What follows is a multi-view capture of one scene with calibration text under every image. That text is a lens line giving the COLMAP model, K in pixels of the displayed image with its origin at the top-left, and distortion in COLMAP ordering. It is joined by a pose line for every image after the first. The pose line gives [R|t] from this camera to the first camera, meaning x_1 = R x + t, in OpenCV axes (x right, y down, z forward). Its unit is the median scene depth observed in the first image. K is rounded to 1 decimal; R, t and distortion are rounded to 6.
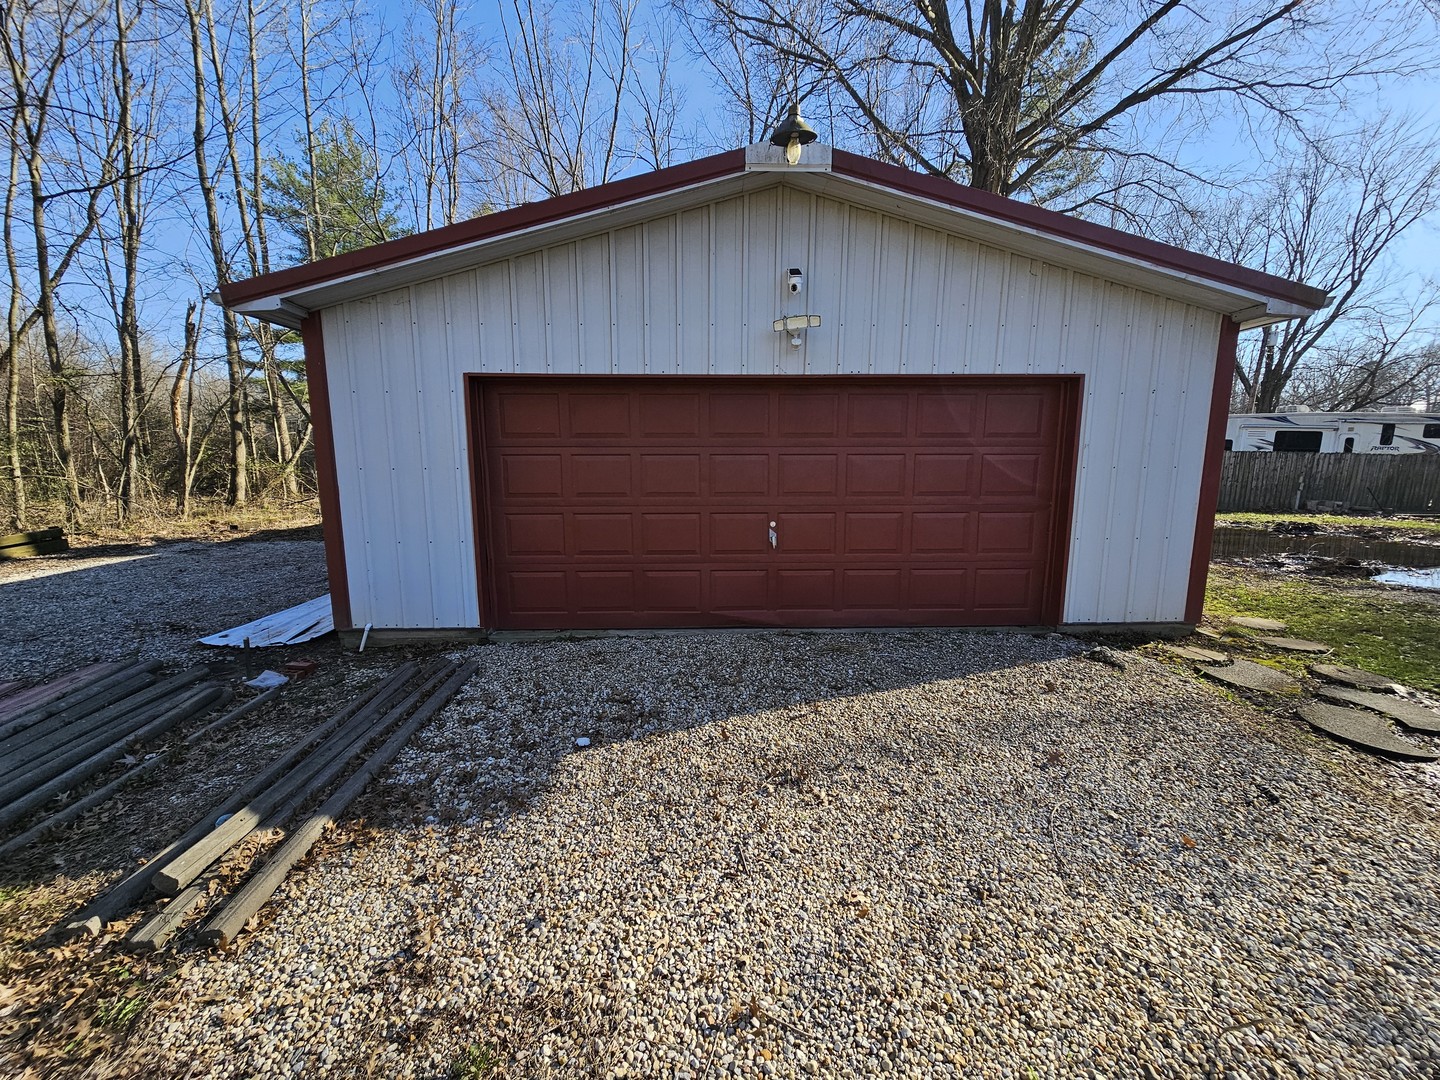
lens RADIAL K [[589.3, 0, 720.0], [0, 589.3, 540.0], [0, 0, 1]] dist [0.000609, -0.000051]
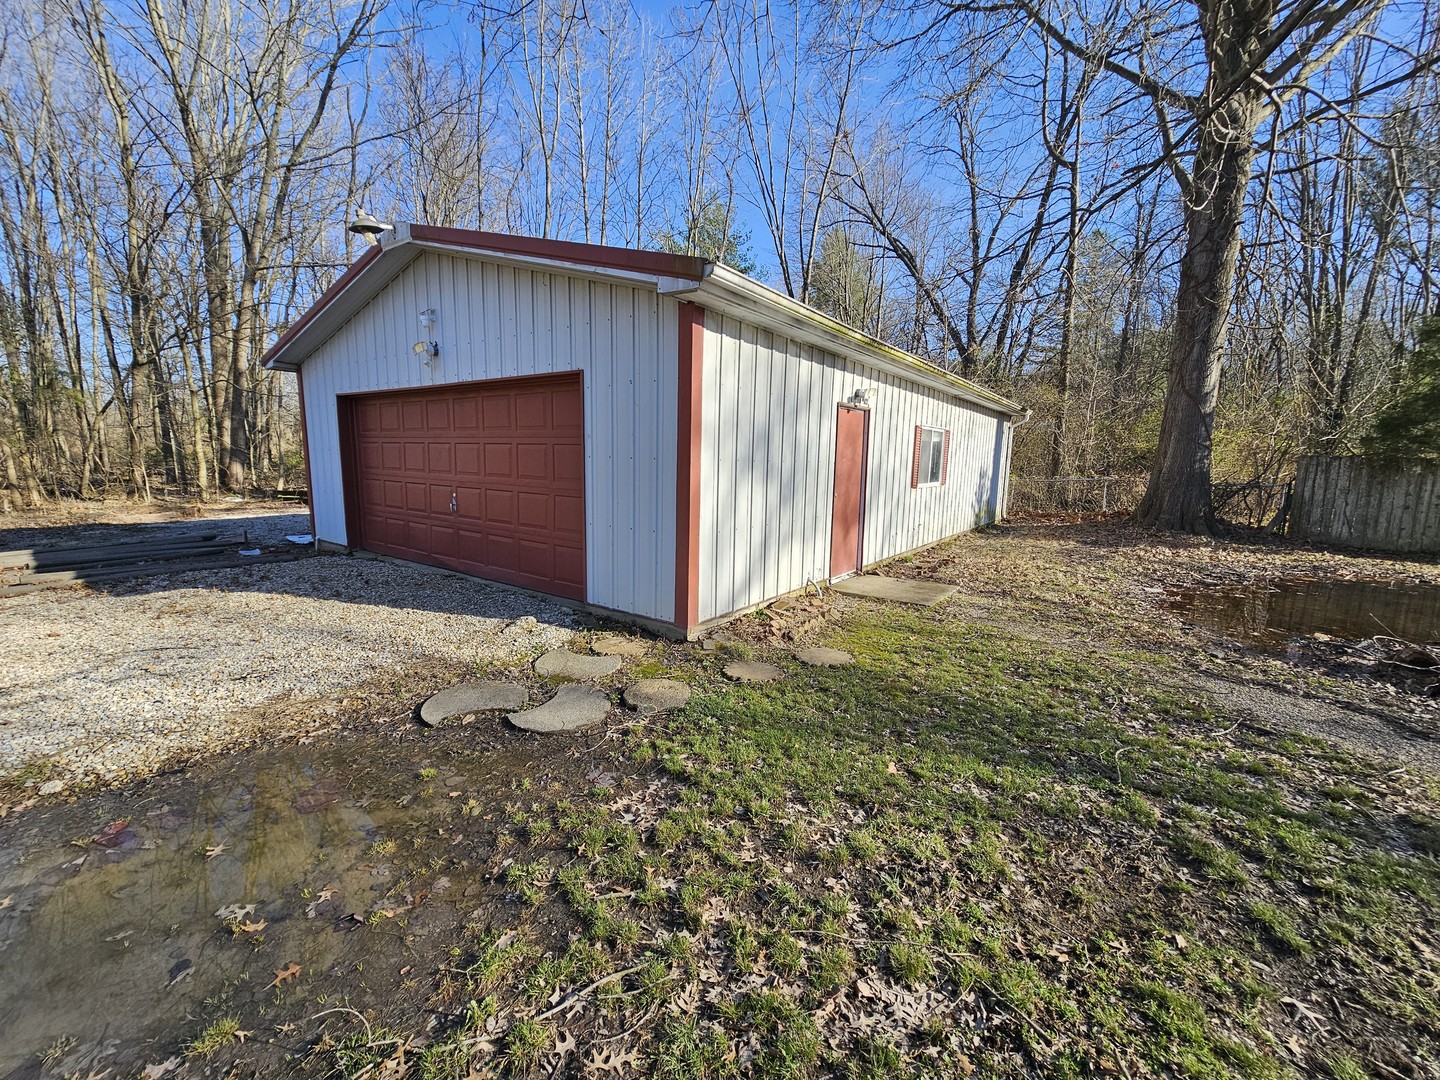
lens RADIAL K [[589.3, 0, 720.0], [0, 589.3, 540.0], [0, 0, 1]] dist [0.000609, -0.000051]
pose [[0.793154, 0.104312, -0.600022, 1.482402], [-0.097940, 0.994246, 0.043382, -0.044264], [0.601095, 0.024358, 0.798806, 0.300930]]
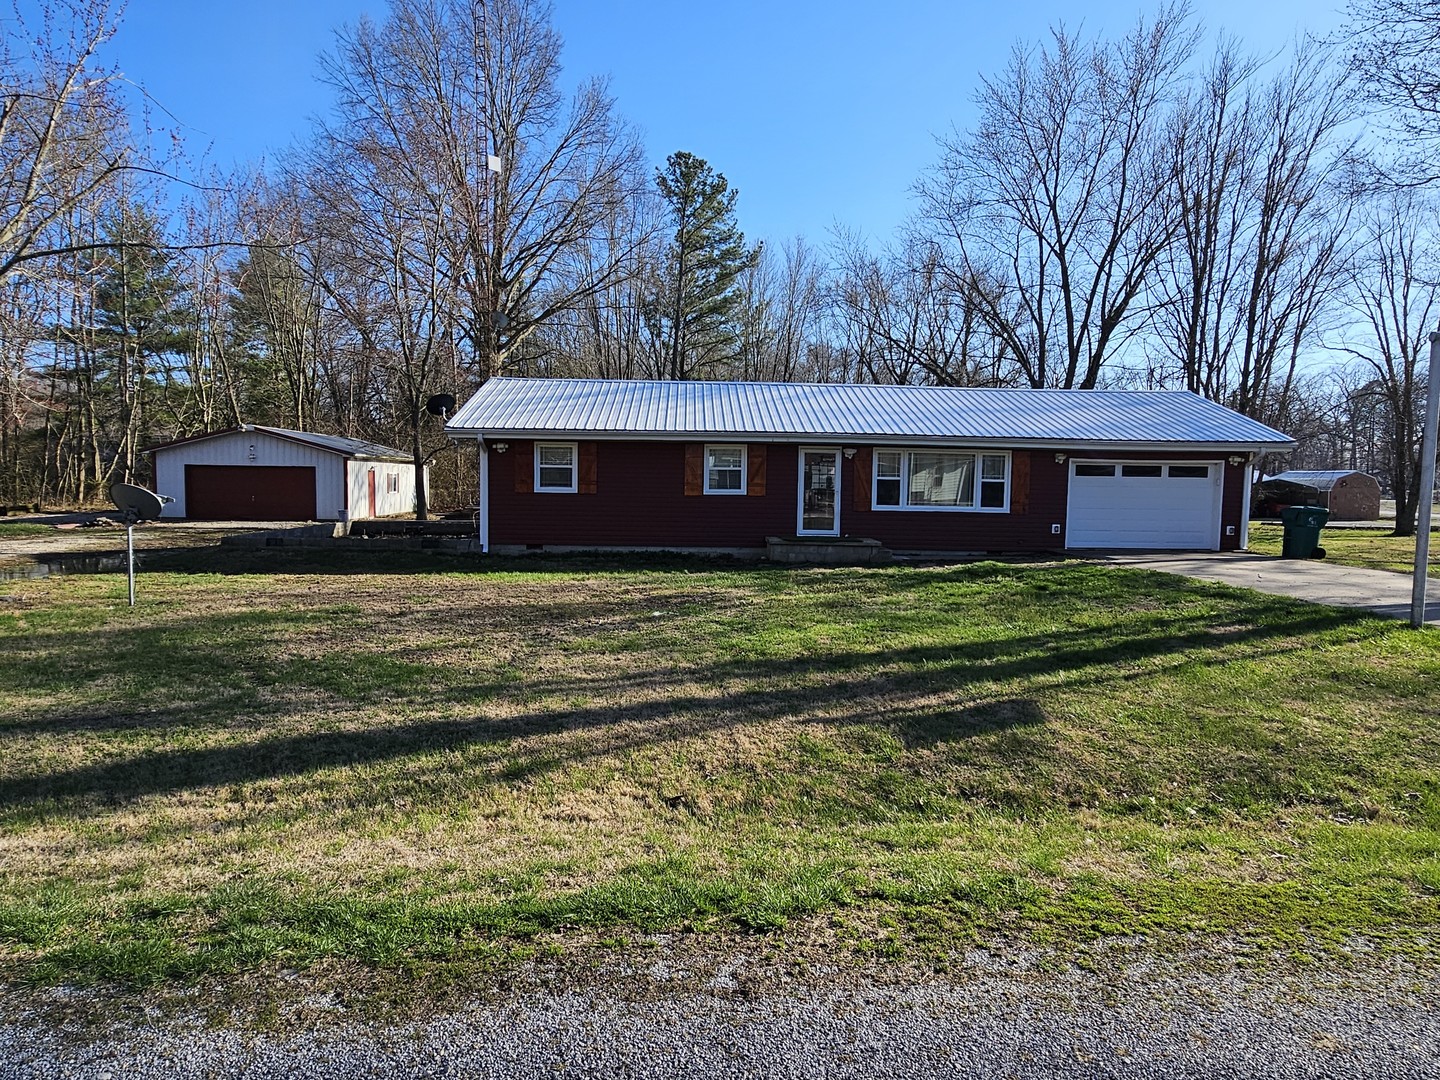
lens RADIAL K [[589.3, 0, 720.0], [0, 589.3, 540.0], [0, 0, 1]] dist [0.000609, -0.000051]
pose [[0.980757, -0.008711, 0.195039, 3.018221], [0.015227, 0.999374, -0.031934, 0.563845], [-0.194638, 0.034290, 0.980276, -4.557894]]
